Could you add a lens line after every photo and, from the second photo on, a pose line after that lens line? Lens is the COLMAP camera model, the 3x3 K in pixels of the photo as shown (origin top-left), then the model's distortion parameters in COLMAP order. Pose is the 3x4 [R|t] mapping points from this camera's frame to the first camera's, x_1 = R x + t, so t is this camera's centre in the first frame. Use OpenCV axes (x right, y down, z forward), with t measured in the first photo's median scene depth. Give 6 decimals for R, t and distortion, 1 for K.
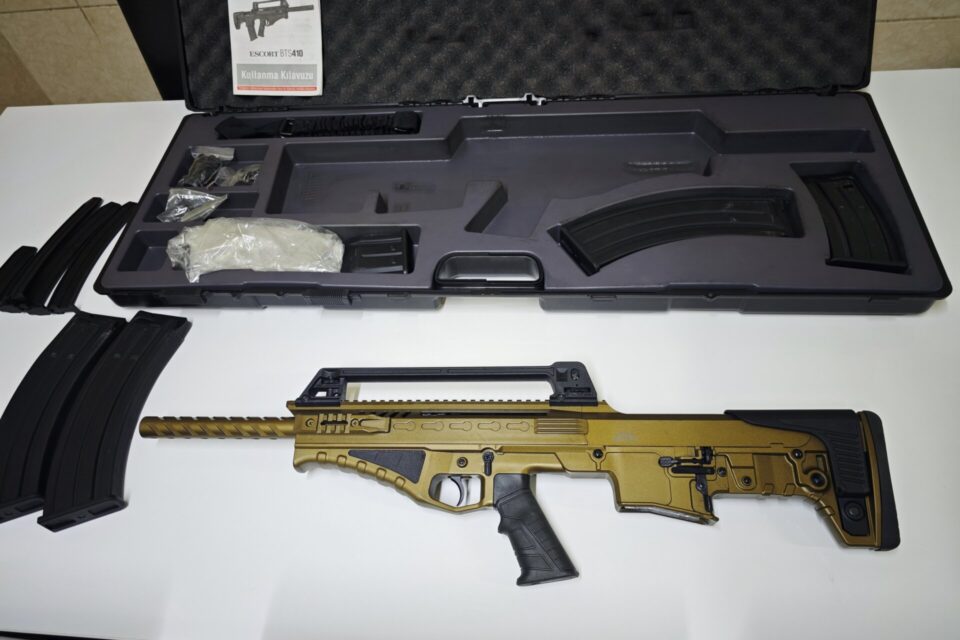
lens RADIAL K [[664.7, 0, 477.3], [0, 664.7, 323.4], [0, 0, 1]] dist [-0.020841, 0.008938]
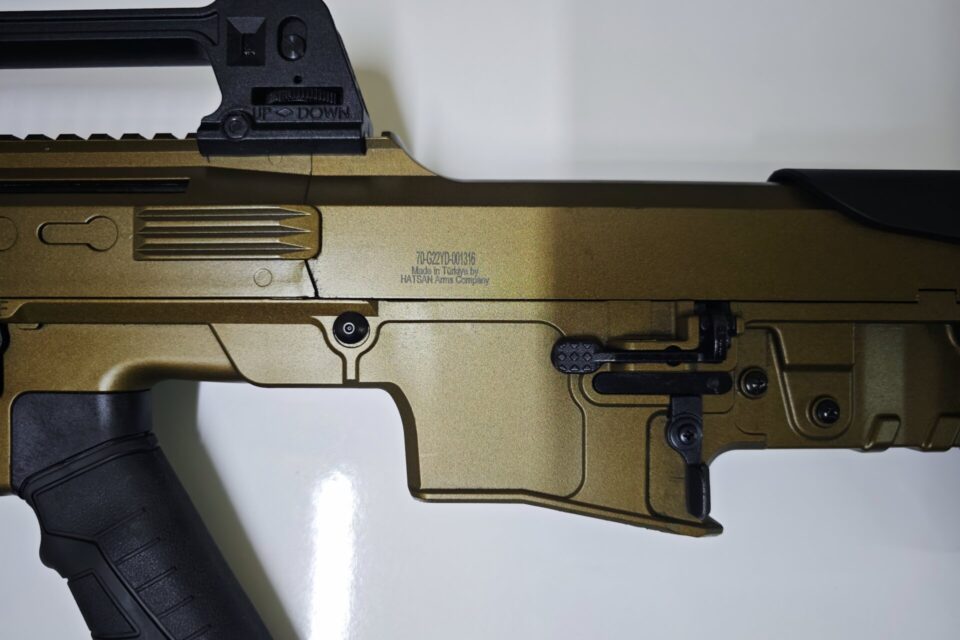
lens RADIAL K [[664.7, 0, 475.1], [0, 664.7, 319.1], [0, 0, 1]] dist [-0.020841, 0.008938]
pose [[0.996140, -0.016587, 0.086194, 0.212091], [-0.020365, 0.911510, 0.410772, 0.072383], [-0.085380, -0.410942, 0.907654, 0.735005]]
